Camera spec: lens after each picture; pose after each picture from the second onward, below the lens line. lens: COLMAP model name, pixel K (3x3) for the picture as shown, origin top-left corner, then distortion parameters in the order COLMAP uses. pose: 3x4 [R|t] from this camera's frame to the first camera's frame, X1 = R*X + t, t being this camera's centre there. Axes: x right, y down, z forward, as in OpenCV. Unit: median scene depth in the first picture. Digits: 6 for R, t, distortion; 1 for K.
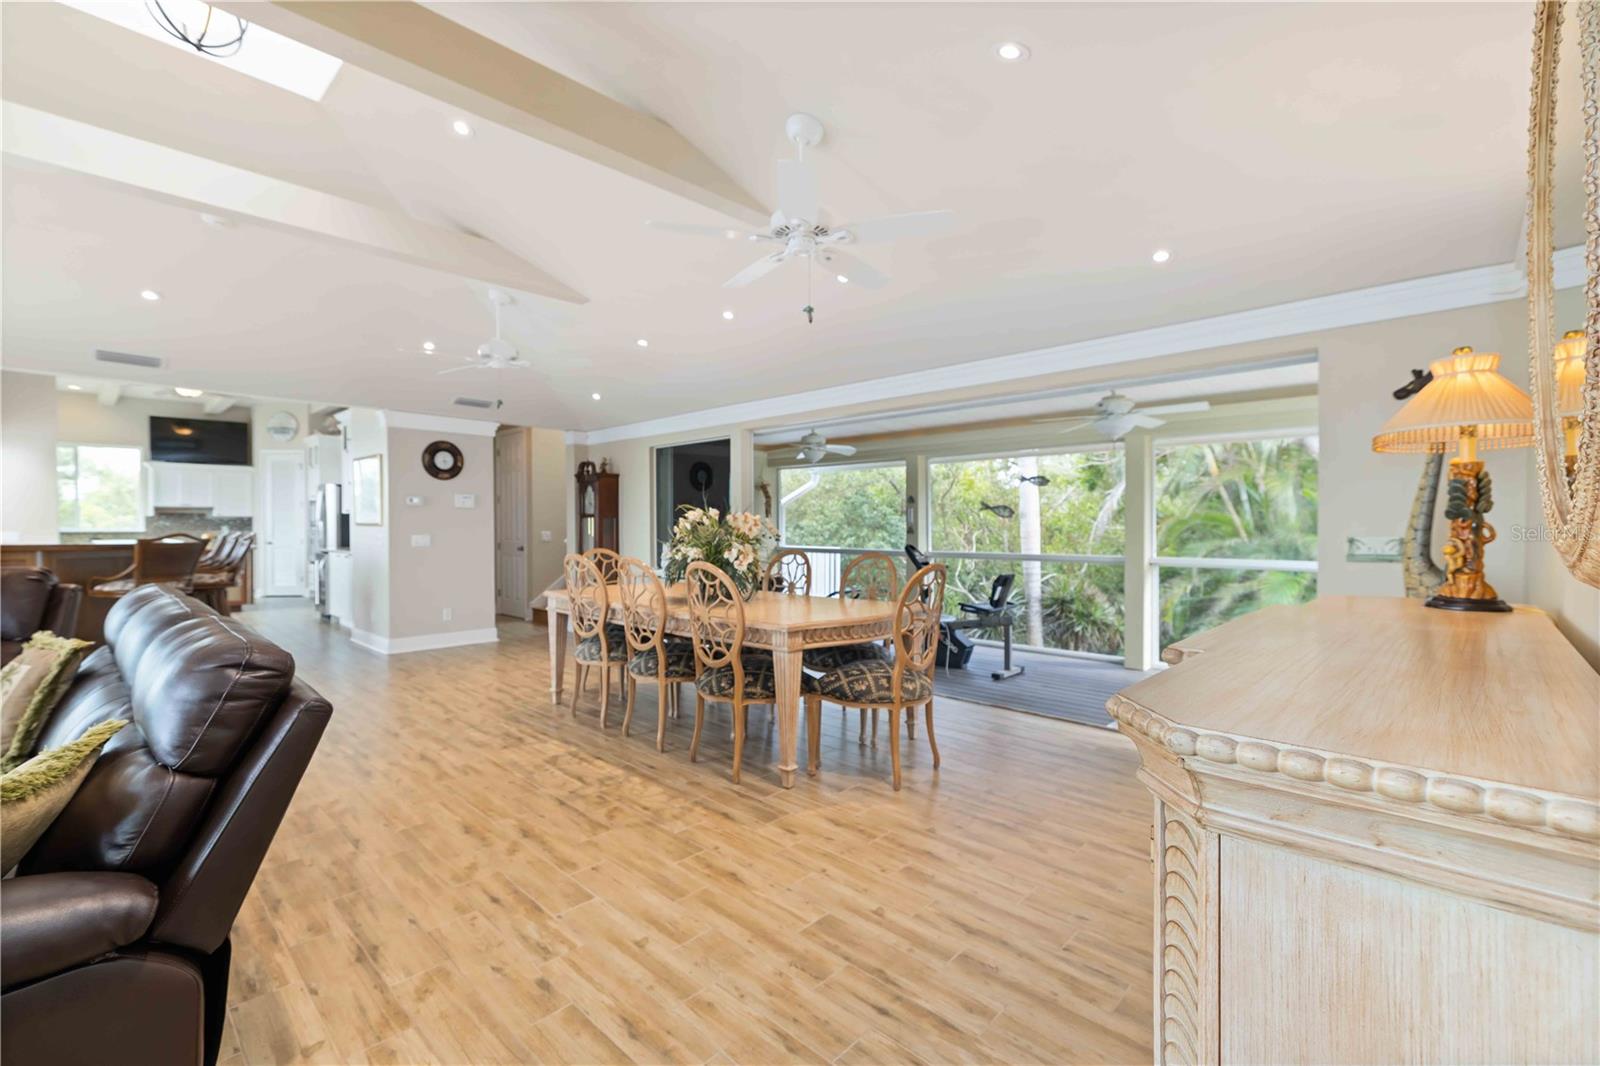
lens RADIAL K [[694.4, 0, 800.2], [0, 694.4, 528.6], [0, 0, 1]] dist [0.000135, 0.002844]
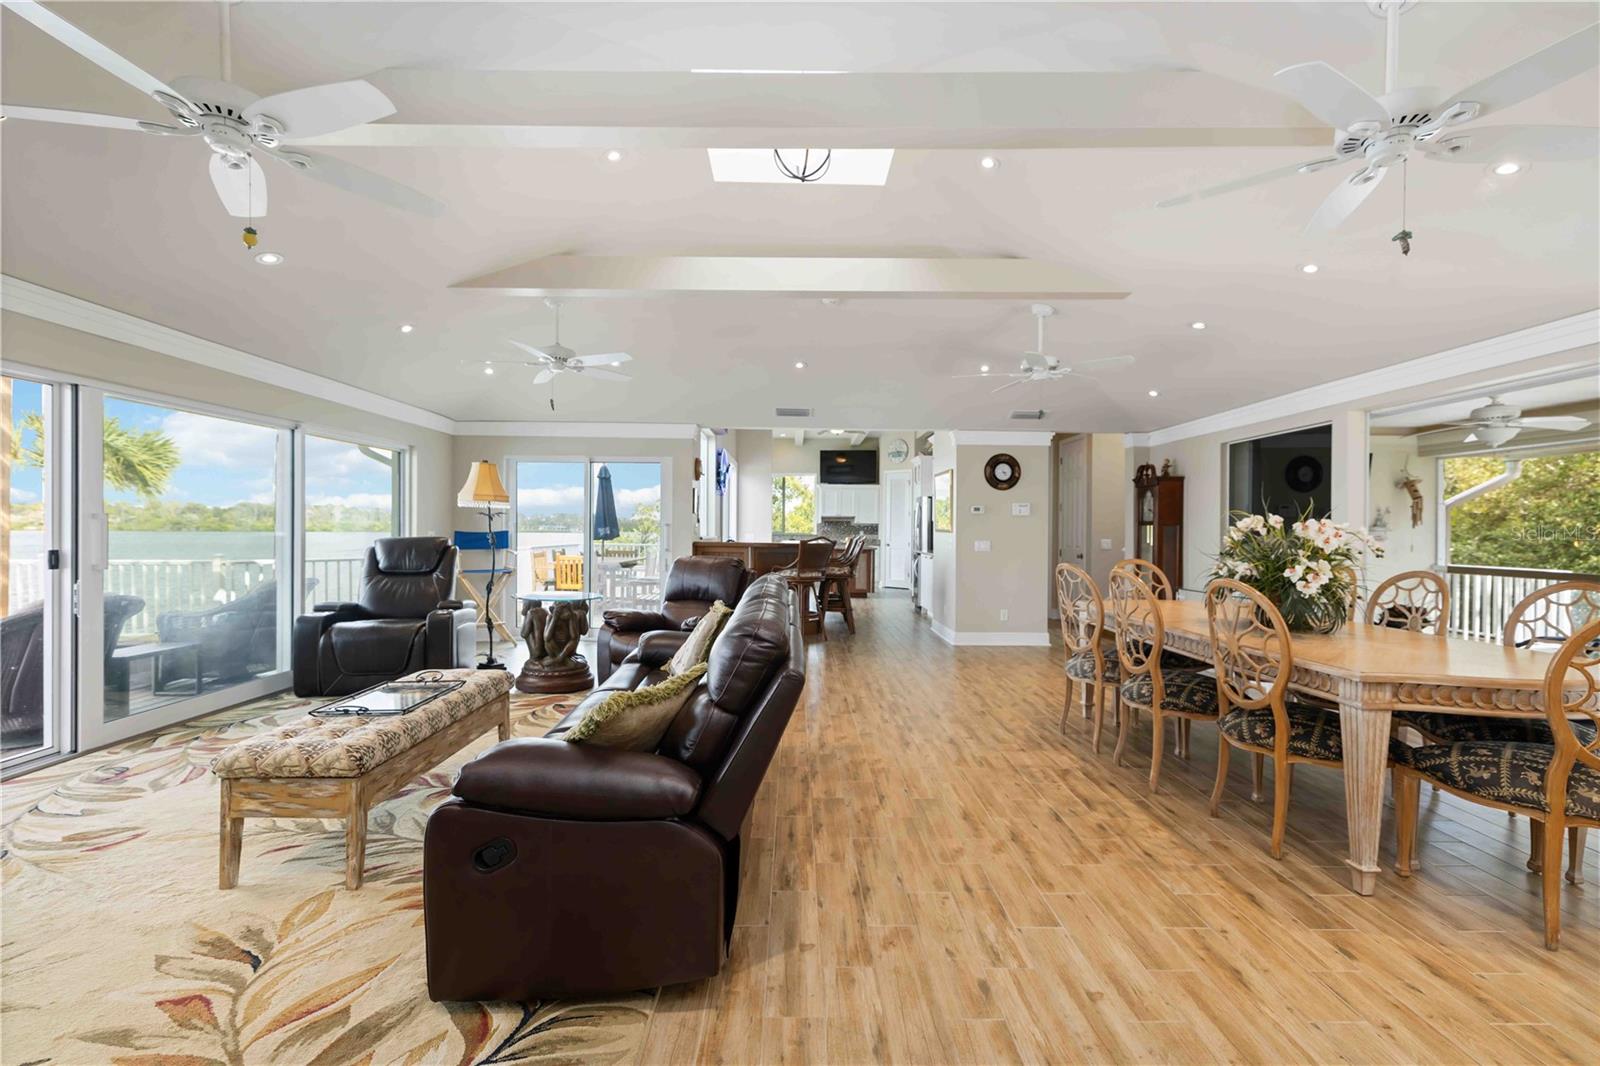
lens RADIAL K [[694.4, 0, 798.3], [0, 694.4, 530.5], [0, 0, 1]] dist [0.000135, 0.002844]
pose [[0.693004, 0.006953, -0.720900, 0.090037], [-0.012264, 0.999922, -0.002144, -0.002407], [0.720830, 0.010327, 0.693035, 0.051384]]
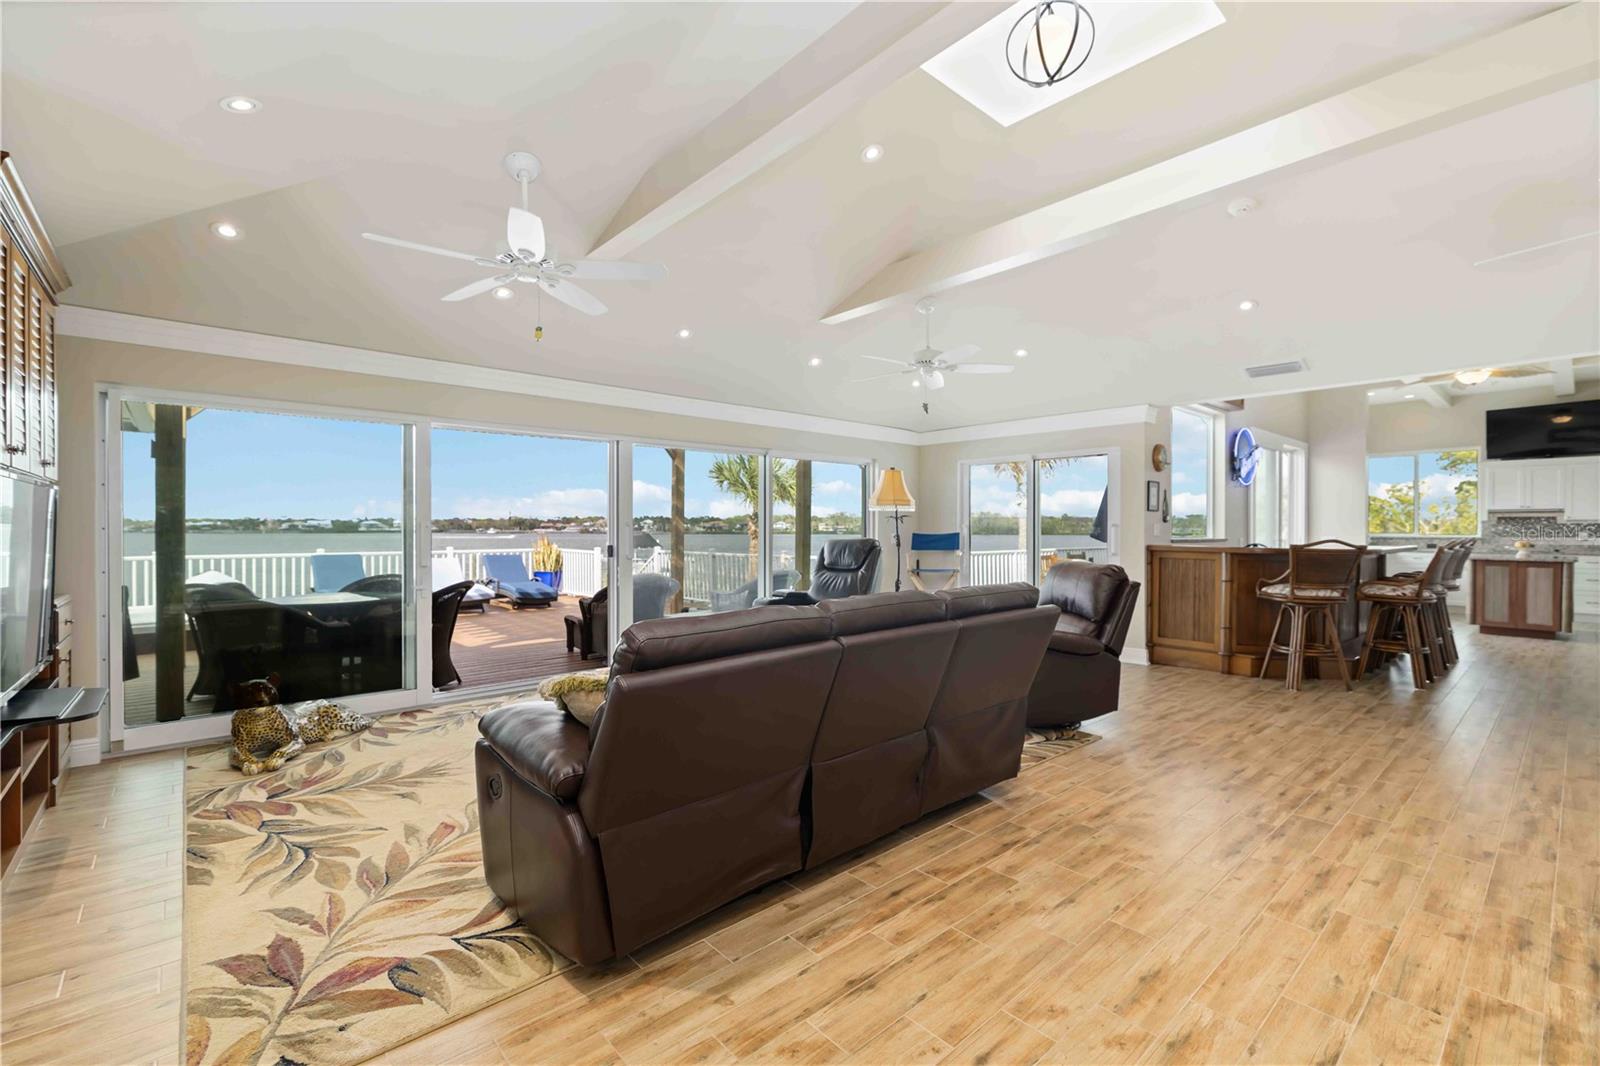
lens RADIAL K [[694.4, 0, 800.6], [0, 694.4, 535.2], [0, 0, 1]] dist [0.000135, 0.002844]
pose [[-0.088887, 0.009028, -0.996001, 0.184536], [-0.006392, 0.999933, 0.009634, -0.005444], [0.996021, 0.007223, -0.088823, 0.572048]]
